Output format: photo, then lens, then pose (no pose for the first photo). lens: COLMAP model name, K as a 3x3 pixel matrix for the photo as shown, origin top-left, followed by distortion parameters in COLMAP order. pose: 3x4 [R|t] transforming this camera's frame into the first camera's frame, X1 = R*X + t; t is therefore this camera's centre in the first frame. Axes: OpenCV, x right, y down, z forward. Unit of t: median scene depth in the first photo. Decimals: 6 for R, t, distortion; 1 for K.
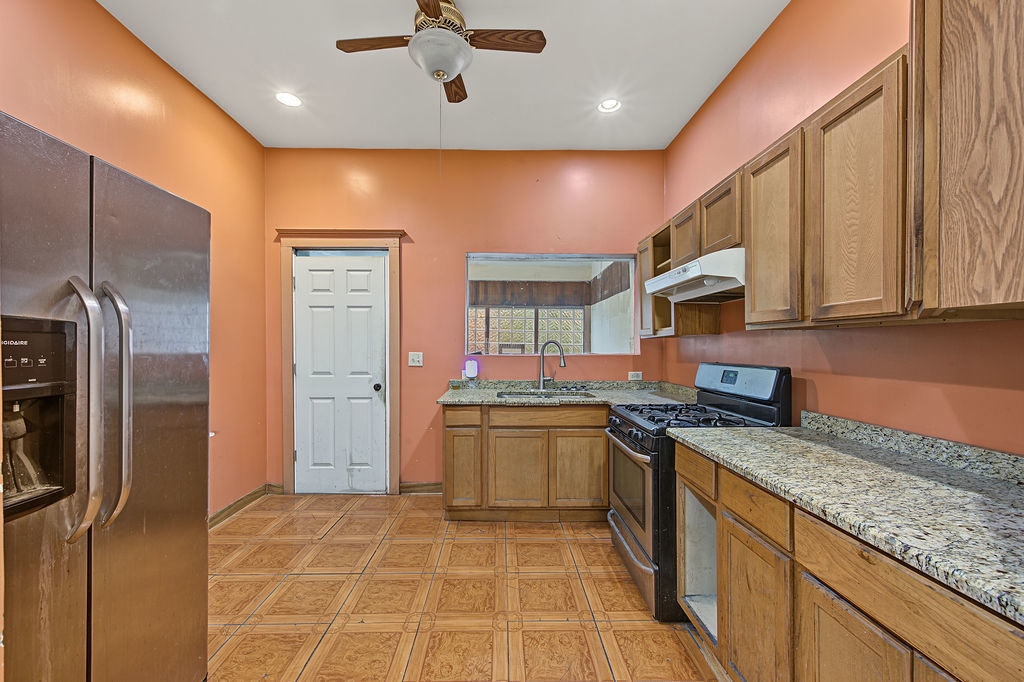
lens RADIAL K [[405.8, 0, 509.3], [0, 405.8, 345.1], [0, 0, 1]] dist [0.001119, -0.000372]
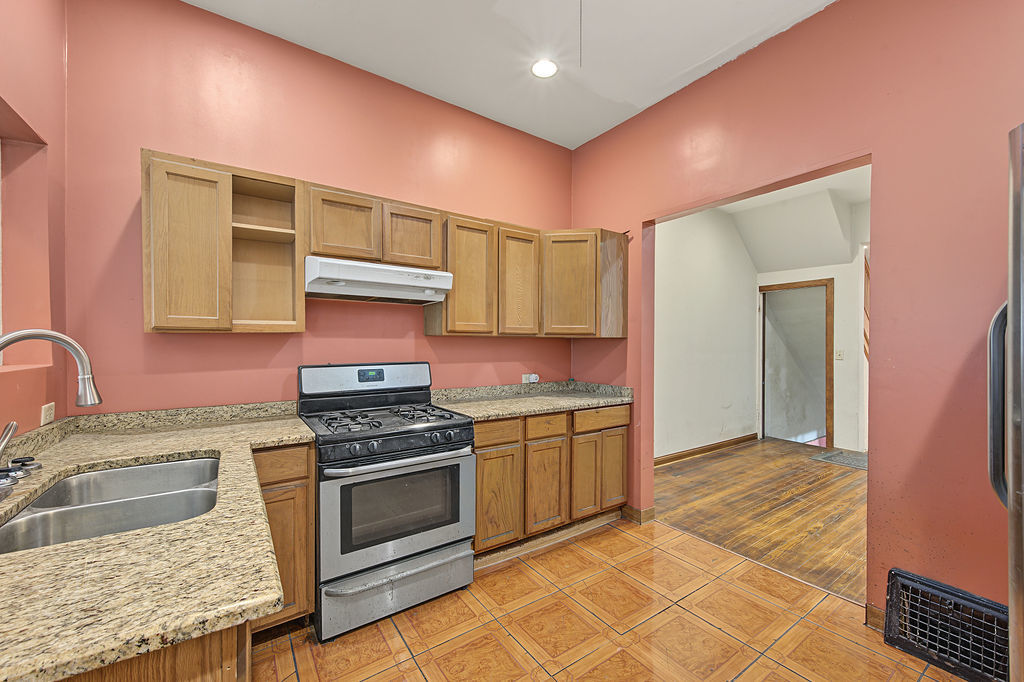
lens RADIAL K [[405.8, 0, 508.9], [0, 405.8, 346.8], [0, 0, 1]] dist [0.001119, -0.000372]
pose [[-0.551456, -0.003687, 0.834196, -0.783171], [-0.003446, 0.999992, 0.002142, -0.000341], [-0.834197, -0.001693, -0.551464, 1.848369]]
